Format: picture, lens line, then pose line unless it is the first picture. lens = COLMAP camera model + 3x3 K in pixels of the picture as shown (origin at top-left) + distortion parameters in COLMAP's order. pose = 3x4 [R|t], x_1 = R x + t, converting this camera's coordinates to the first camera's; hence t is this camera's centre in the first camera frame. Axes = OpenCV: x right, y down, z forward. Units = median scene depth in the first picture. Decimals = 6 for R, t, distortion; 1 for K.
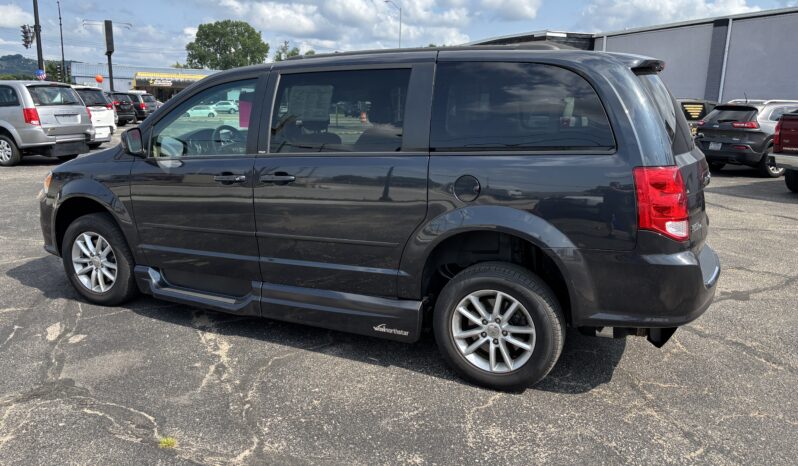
lens RADIAL K [[599.5, 0, 399.0], [0, 599.5, 233.0], [0, 0, 1]] dist [0.049007, -0.049133]
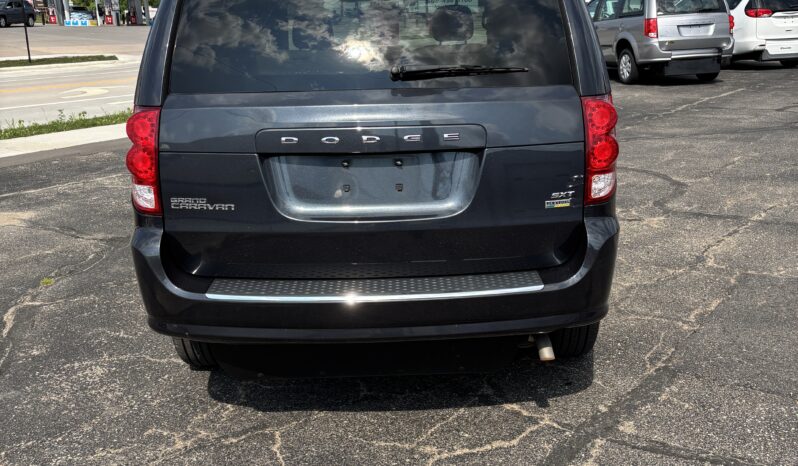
lens RADIAL K [[808.3, 0, 412.3], [0, 808.3, 232.4], [0, 0, 1]] dist [-0.050707, 0.276640]
pose [[0.435616, 0.216577, -0.873689, 0.317972], [-0.159941, 0.973801, 0.161648, -0.038274], [0.885809, 0.069323, 0.458843, 0.183223]]
